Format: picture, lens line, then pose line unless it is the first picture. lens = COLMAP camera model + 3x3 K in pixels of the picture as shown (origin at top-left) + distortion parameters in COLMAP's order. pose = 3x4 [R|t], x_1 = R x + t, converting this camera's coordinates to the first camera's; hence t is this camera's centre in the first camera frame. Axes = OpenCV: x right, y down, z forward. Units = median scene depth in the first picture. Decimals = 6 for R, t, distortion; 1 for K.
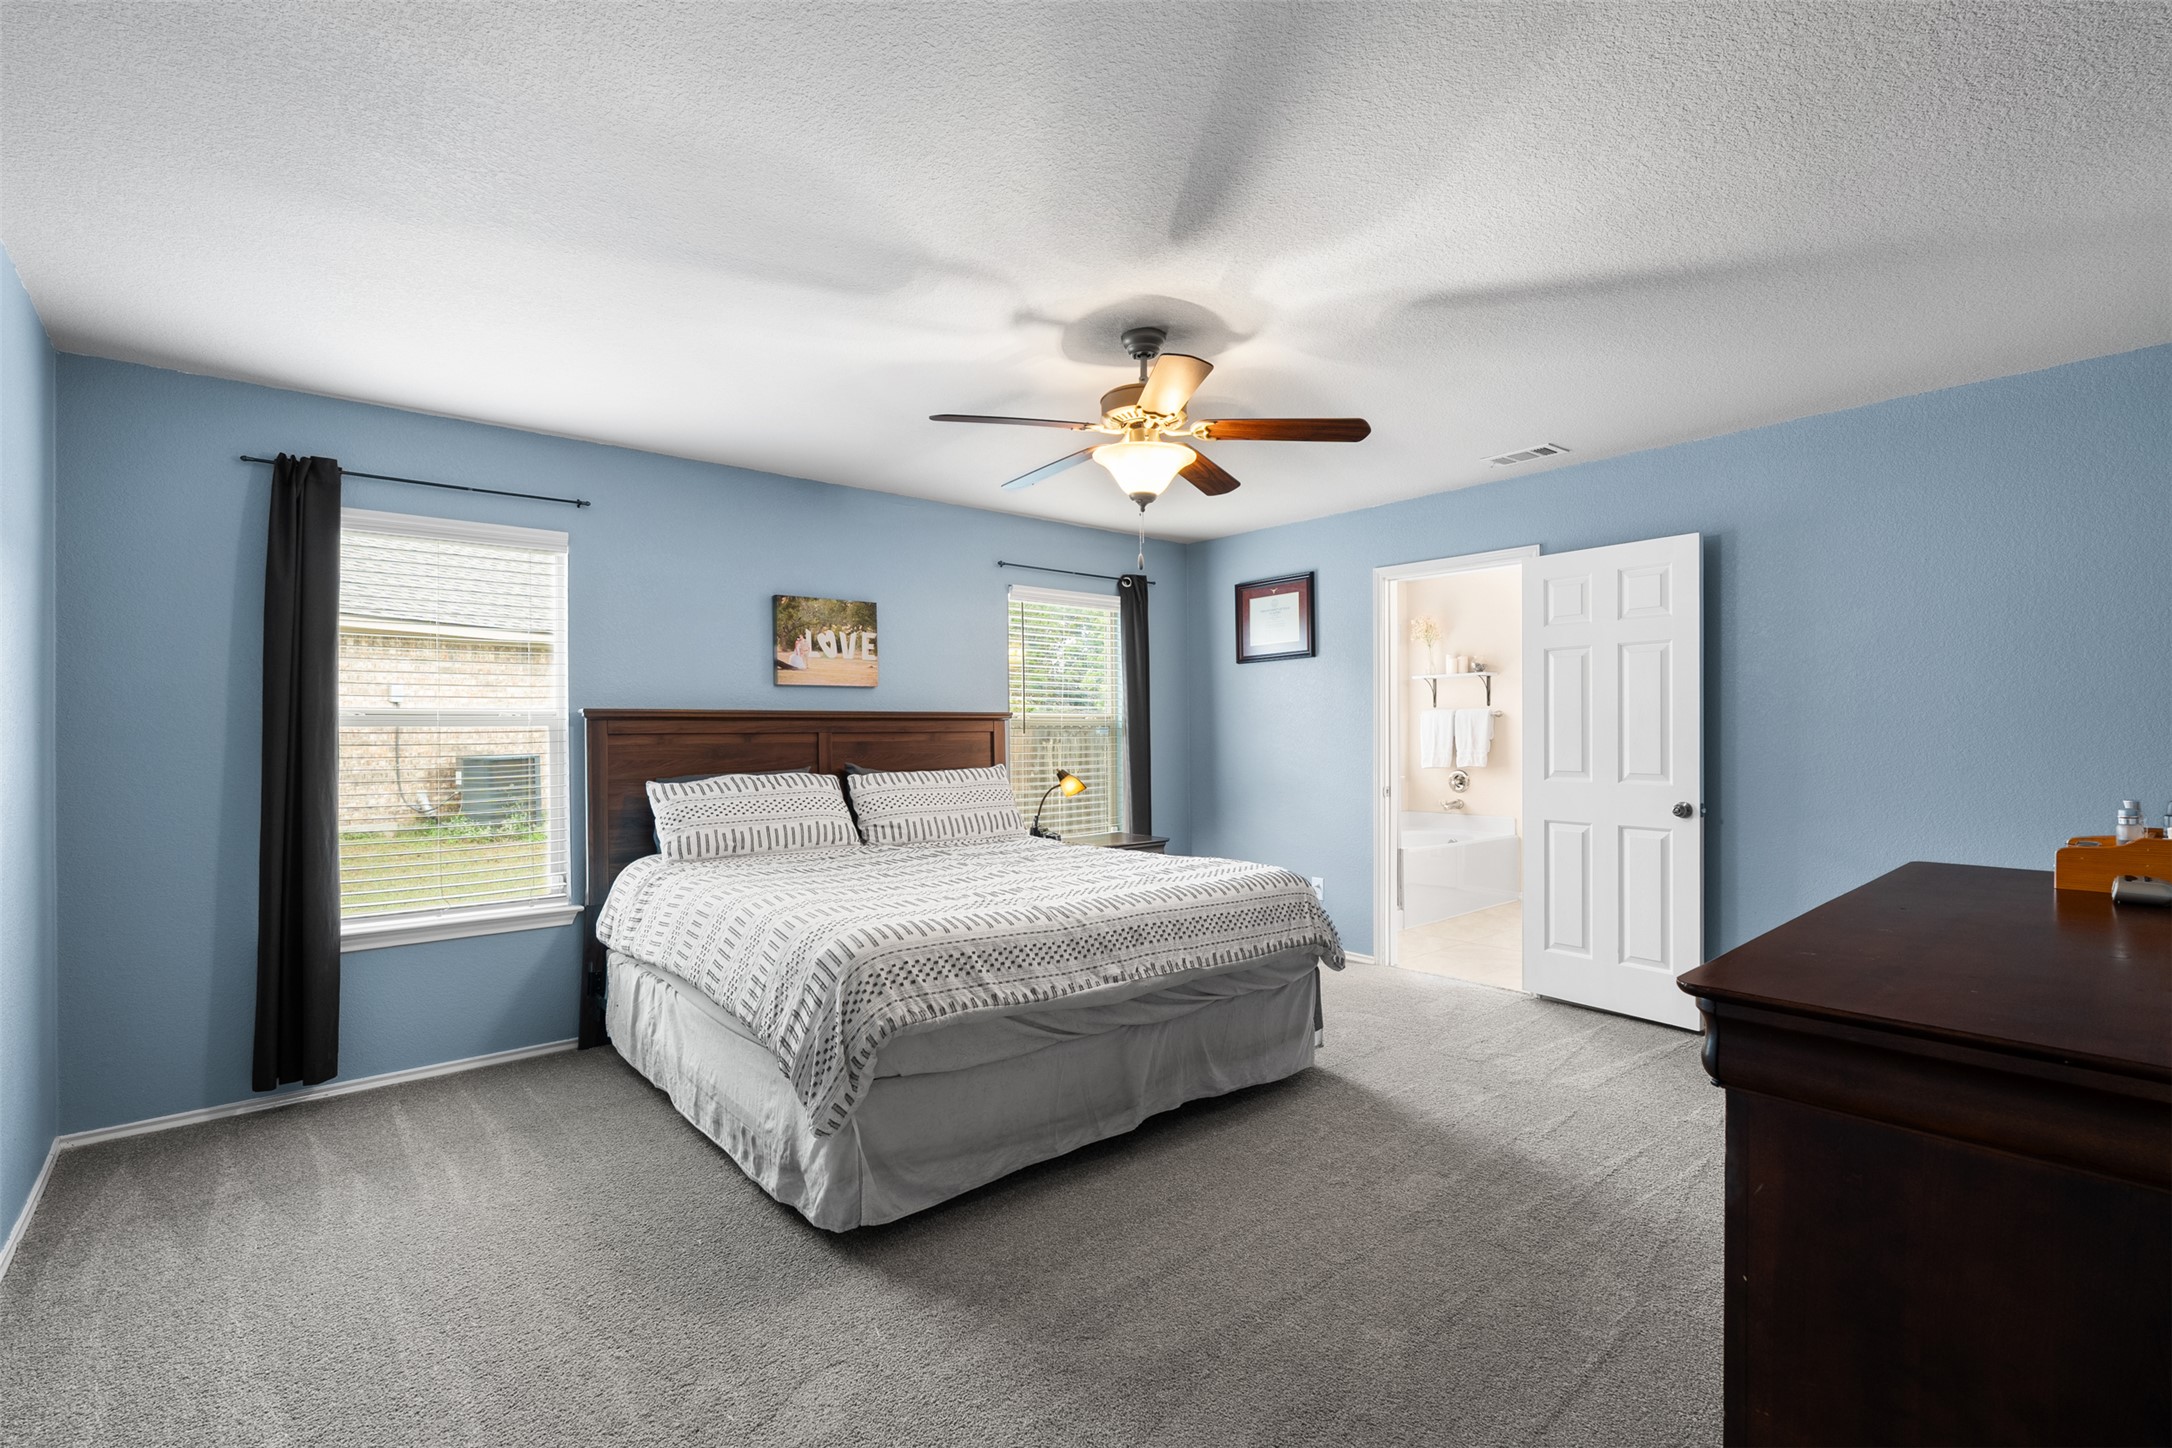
lens RADIAL K [[975.6, 0, 1095.6], [0, 975.6, 732.8], [0, 0, 1]] dist [-0.006641, 0.002662]
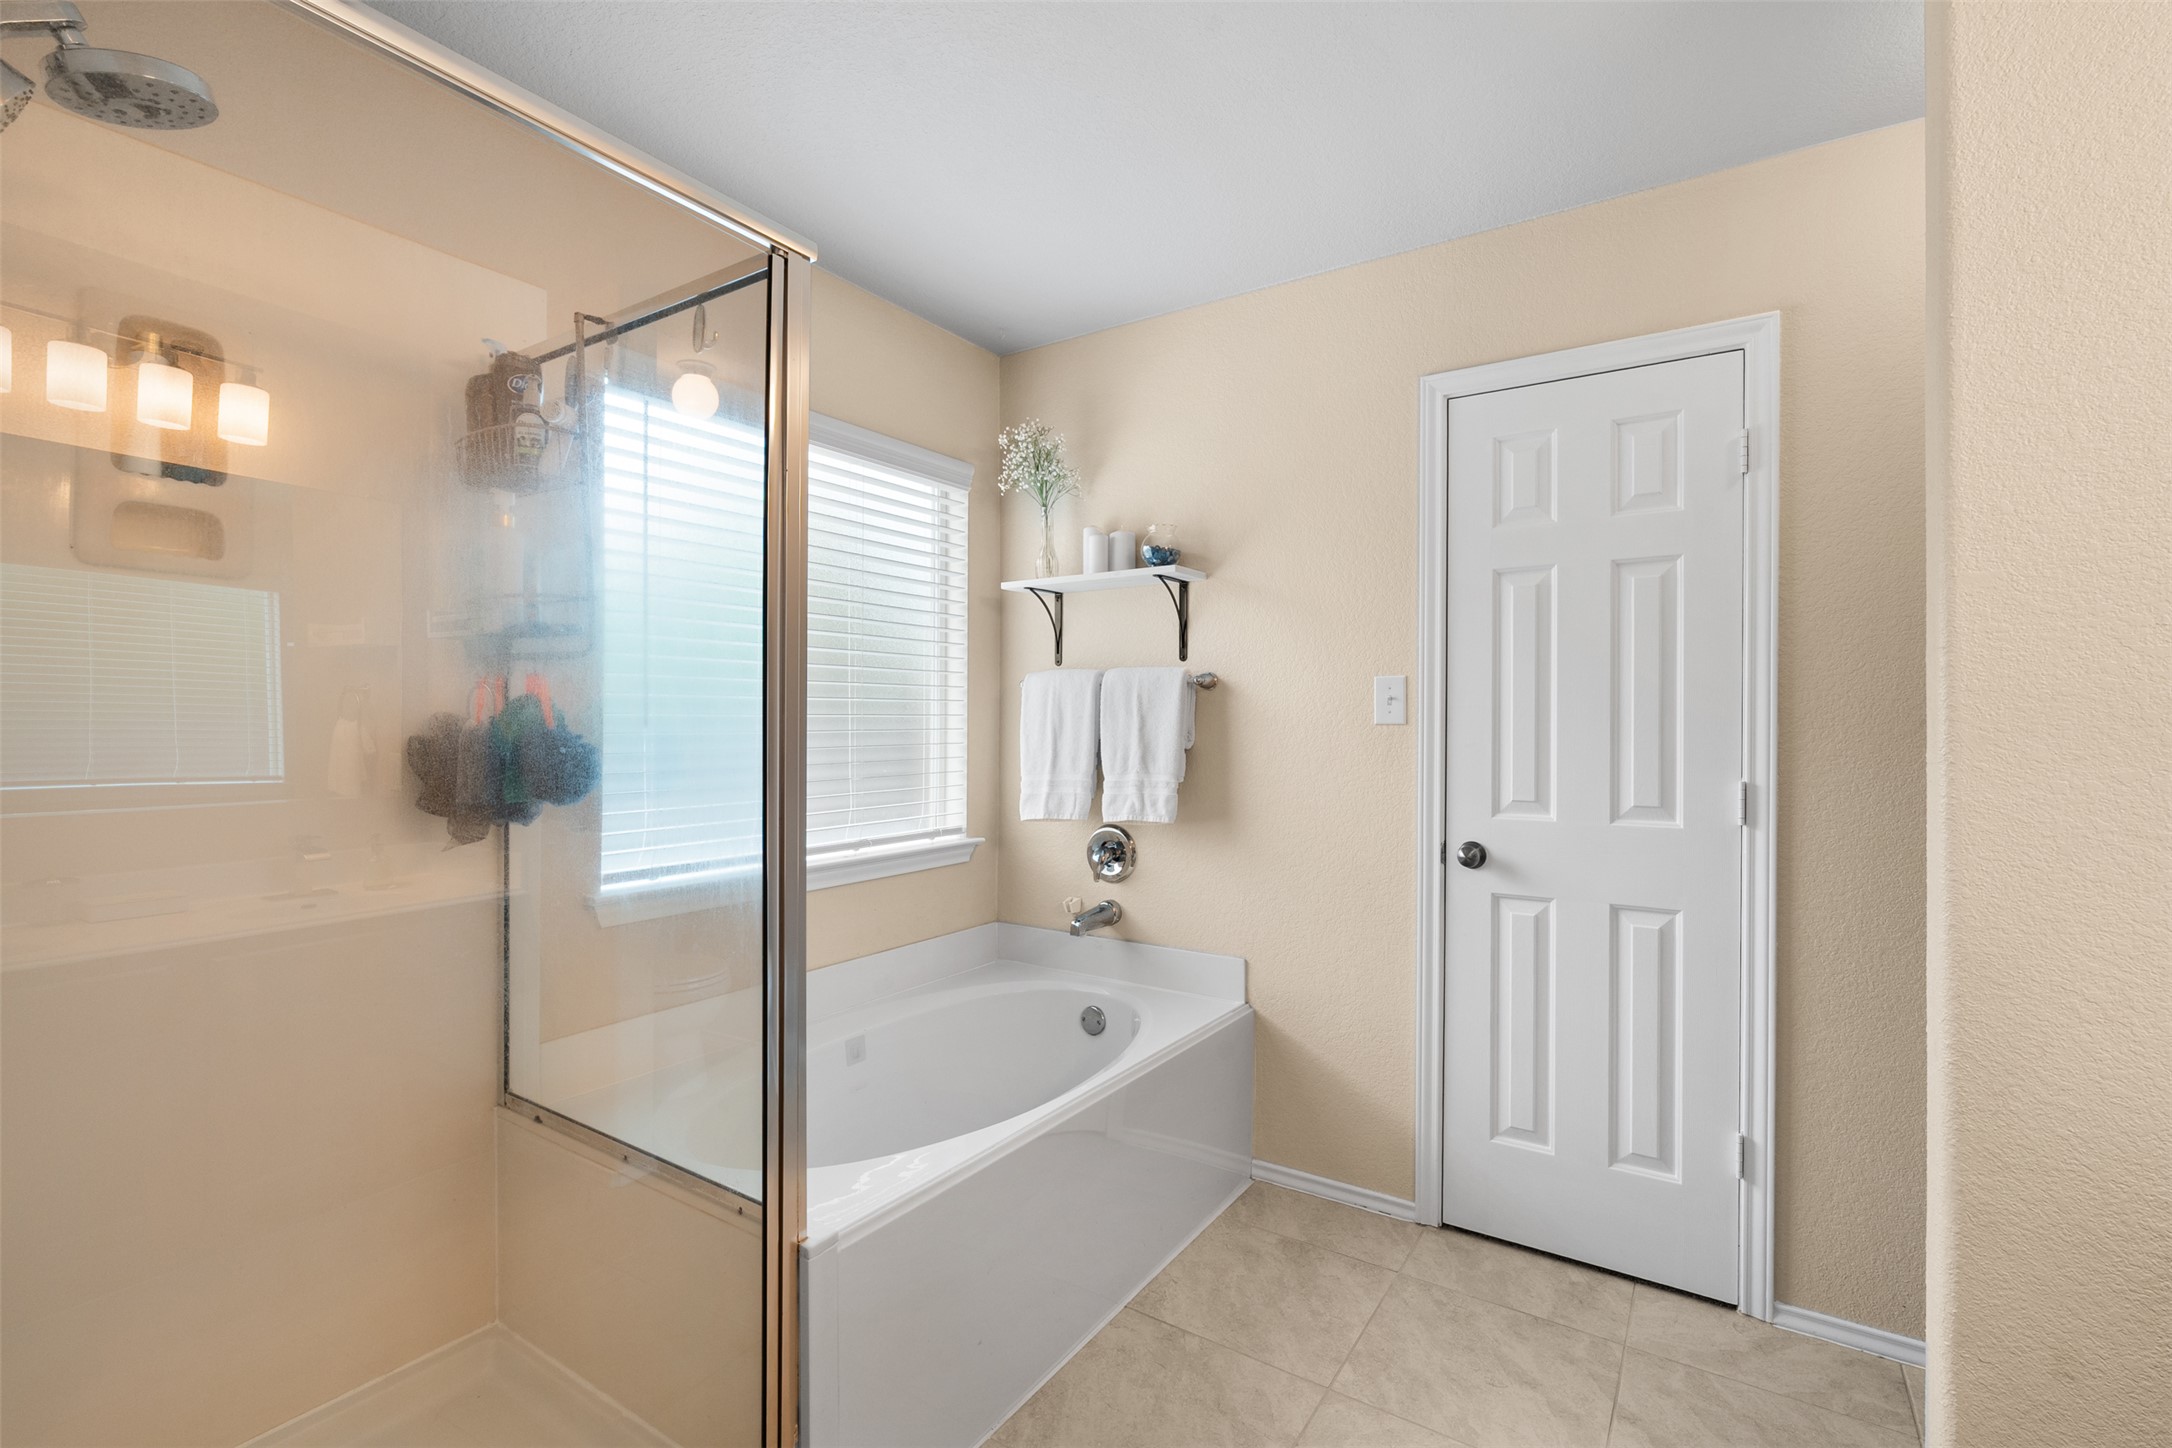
lens RADIAL K [[975.6, 0, 1084.5], [0, 975.6, 721.4], [0, 0, 1]] dist [-0.006641, 0.002662]
pose [[0.964751, 0.012976, 0.262845, 0.264916], [-0.012811, 0.999915, -0.002341, -0.002070], [-0.262853, -0.001109, 0.964835, 0.639463]]
